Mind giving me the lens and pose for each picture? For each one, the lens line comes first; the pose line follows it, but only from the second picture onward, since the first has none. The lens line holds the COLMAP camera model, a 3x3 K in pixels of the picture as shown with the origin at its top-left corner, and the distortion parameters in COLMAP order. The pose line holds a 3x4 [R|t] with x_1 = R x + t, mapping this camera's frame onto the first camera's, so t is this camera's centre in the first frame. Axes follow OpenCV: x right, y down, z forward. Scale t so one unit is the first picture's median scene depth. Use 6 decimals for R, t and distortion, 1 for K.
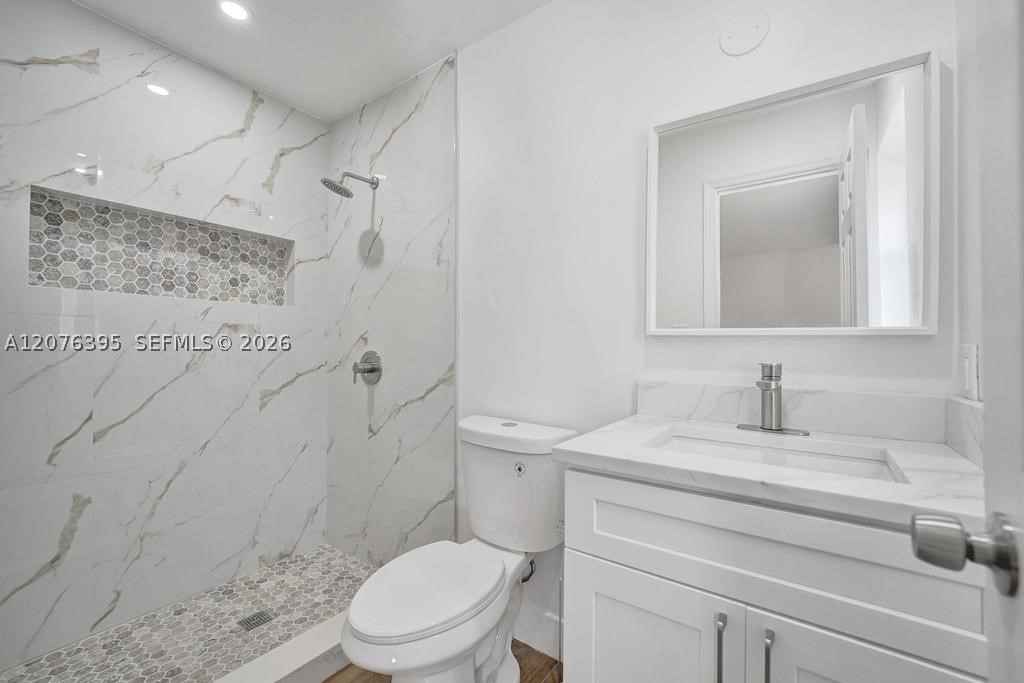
lens RADIAL K [[420.2, 0, 504.0], [0, 420.2, 344.6], [0, 0, 1]] dist [-0.012221, 0.003950]
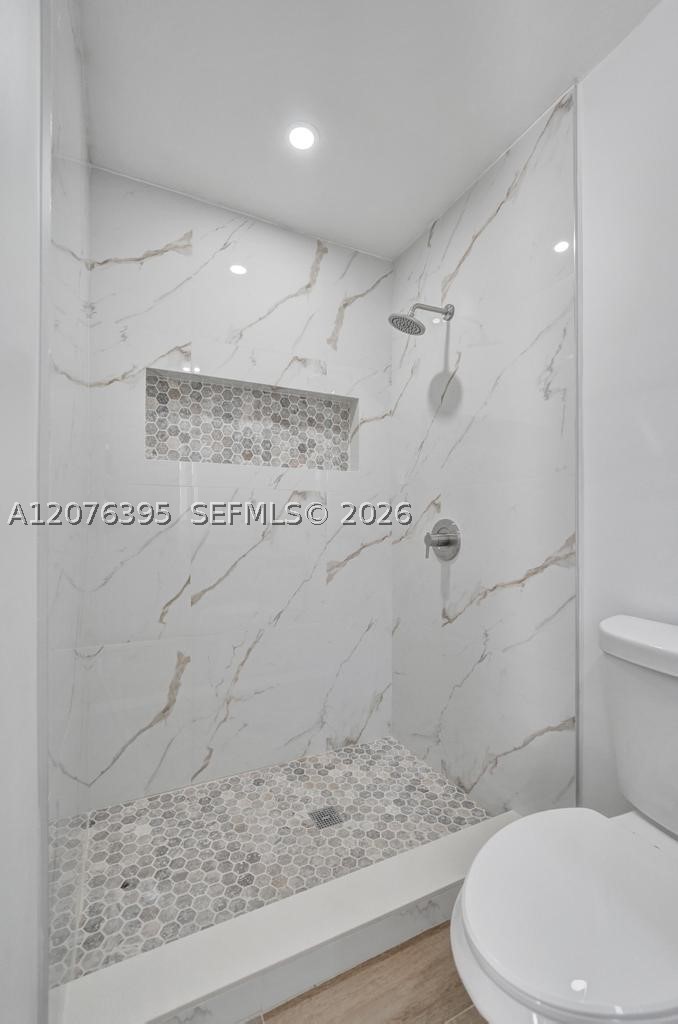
lens RADIAL K [[428.8, 0, 336.3], [0, 428.8, 526.1], [0, 0, 1]] dist [-0.013702, -0.000167]
pose [[0.885088, 0.004471, -0.465403, -0.132638], [0.004964, 0.999806, 0.019045, 0.013092], [0.465398, -0.019167, 0.884894, 0.182878]]
